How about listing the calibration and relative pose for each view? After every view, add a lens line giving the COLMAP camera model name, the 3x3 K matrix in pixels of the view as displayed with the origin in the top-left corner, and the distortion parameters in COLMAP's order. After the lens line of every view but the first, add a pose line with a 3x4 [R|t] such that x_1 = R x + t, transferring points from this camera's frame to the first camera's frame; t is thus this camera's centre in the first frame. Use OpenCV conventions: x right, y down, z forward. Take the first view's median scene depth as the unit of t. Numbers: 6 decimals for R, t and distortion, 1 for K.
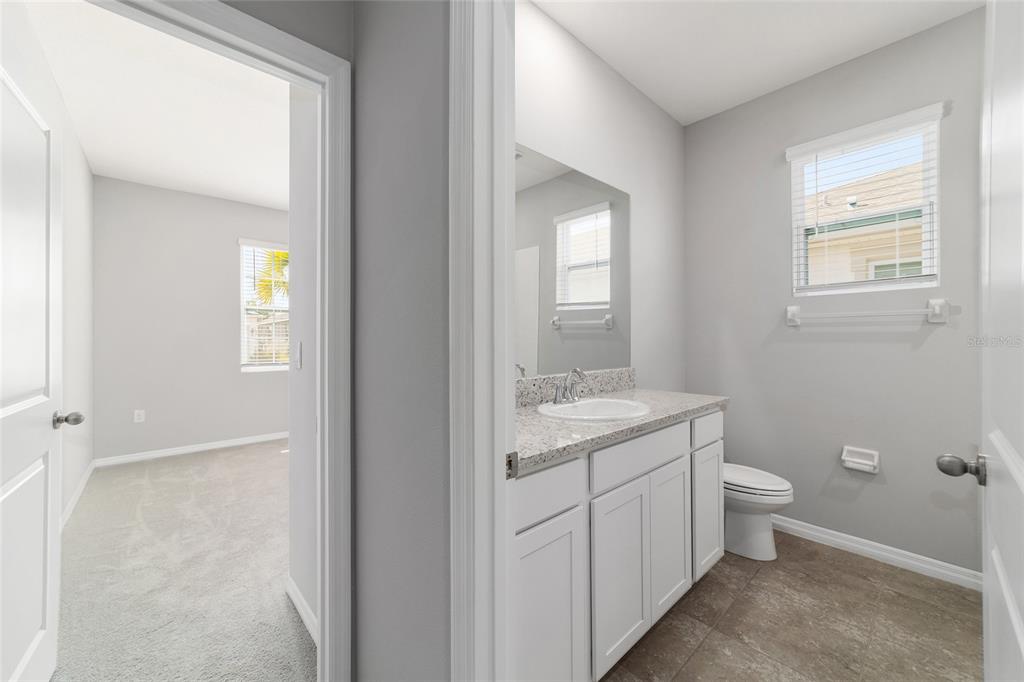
lens RADIAL K [[394.1, 0, 509.4], [0, 394.1, 338.1], [0, 0, 1]] dist [-0.014763, 0.007305]
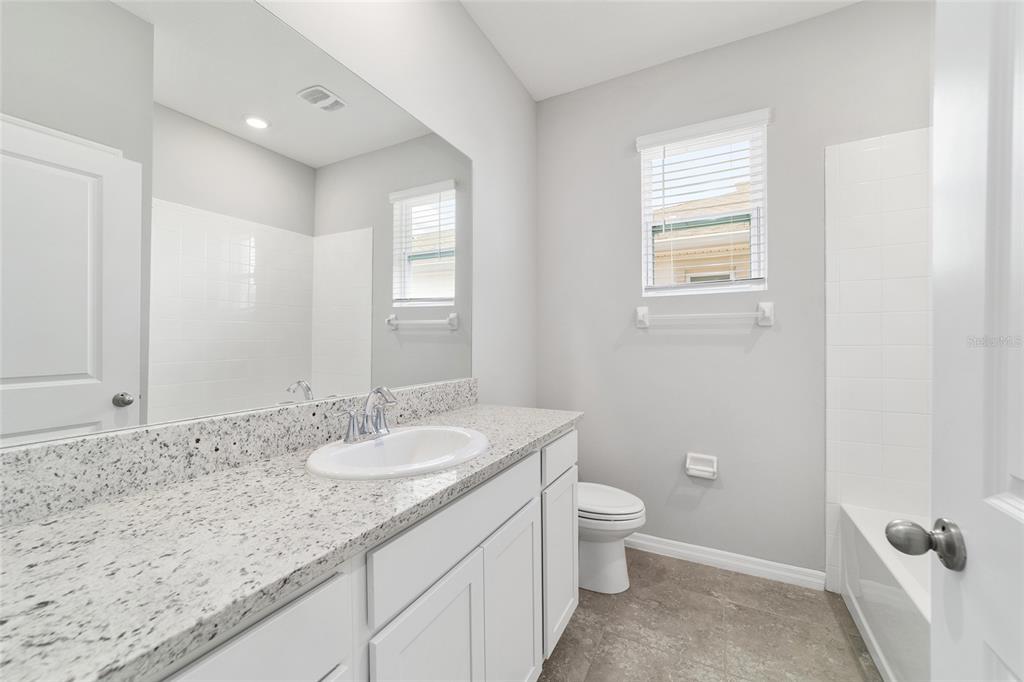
lens RADIAL K [[394.1, 0, 509.4], [0, 394.1, 338.1], [0, 0, 1]] dist [-0.014763, 0.007305]
pose [[0.940344, 0.003988, 0.340201, 0.122031], [-0.001287, 0.999966, -0.008165, 0.001444], [-0.340222, 0.007240, 0.940317, 0.256626]]
